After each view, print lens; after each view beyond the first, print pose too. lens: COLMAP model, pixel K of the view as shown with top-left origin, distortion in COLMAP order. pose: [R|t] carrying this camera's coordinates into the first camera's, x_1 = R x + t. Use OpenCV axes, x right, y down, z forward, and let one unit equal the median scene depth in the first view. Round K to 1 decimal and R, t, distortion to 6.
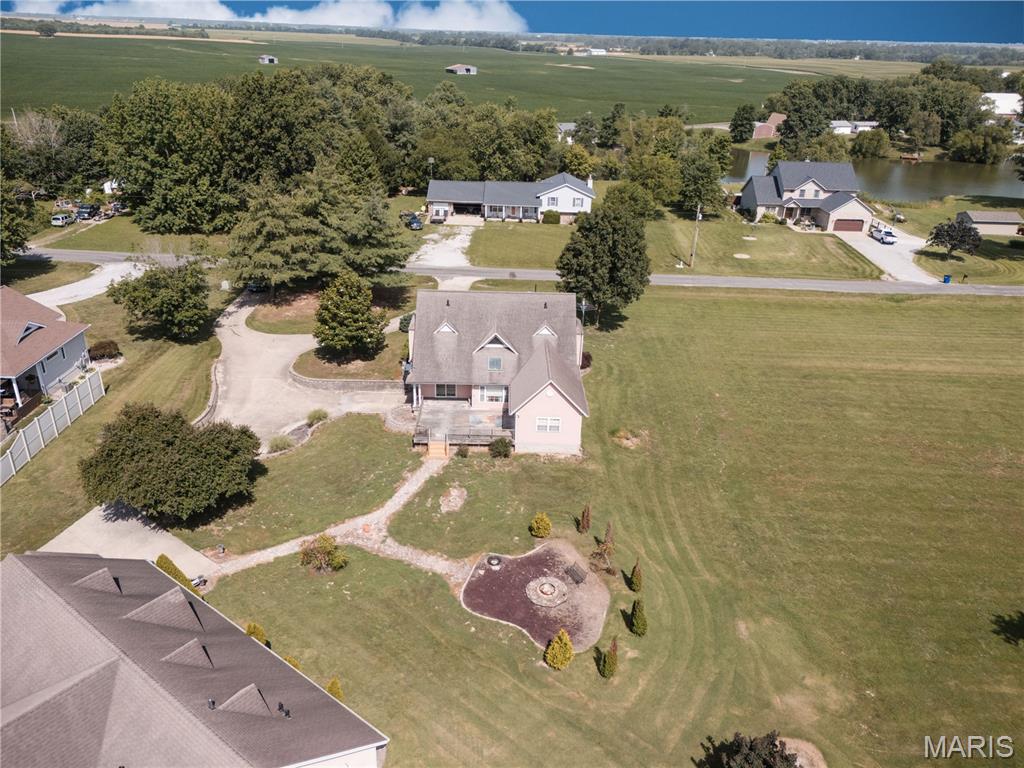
lens RADIAL K [[753.3, 0, 512.7], [0, 753.3, 380.2], [0, 0, 1]] dist [0.065710, -0.058543]
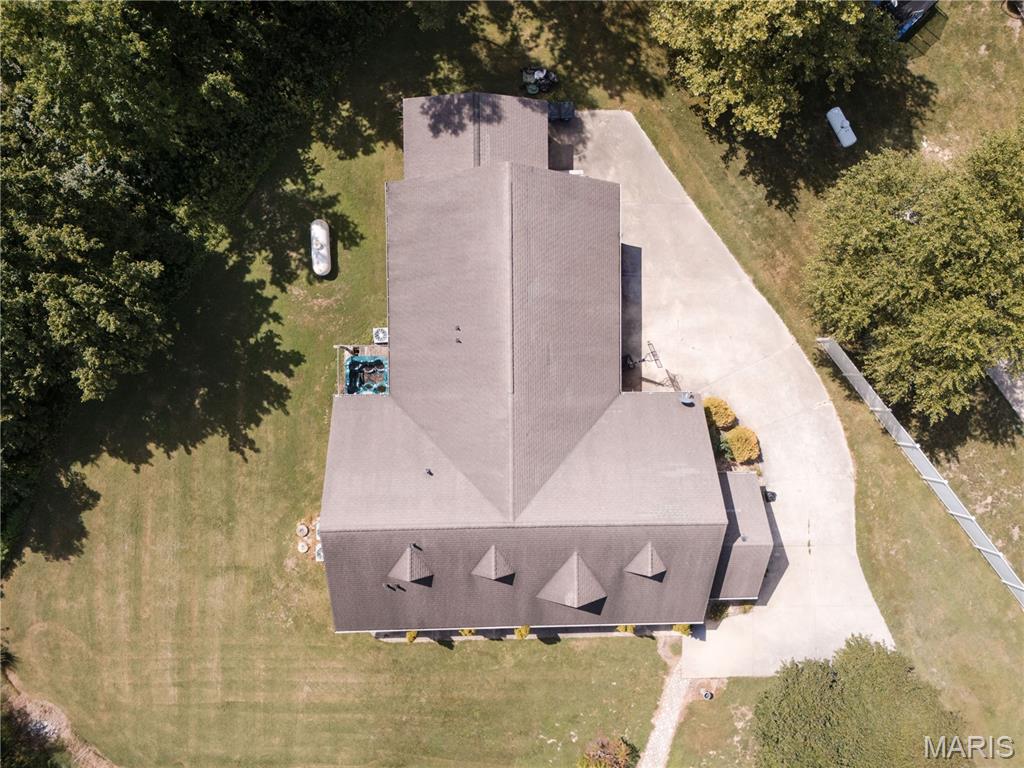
lens RADIAL K [[753.3, 0, 512.7], [0, 753.3, 380.2], [0, 0, 1]] dist [0.065710, -0.058543]
pose [[-0.789572, 0.609443, -0.071795, -0.231858], [-0.327957, -0.320187, 0.888777, -0.240610], [0.518671, 0.725299, 0.452682, 0.134812]]
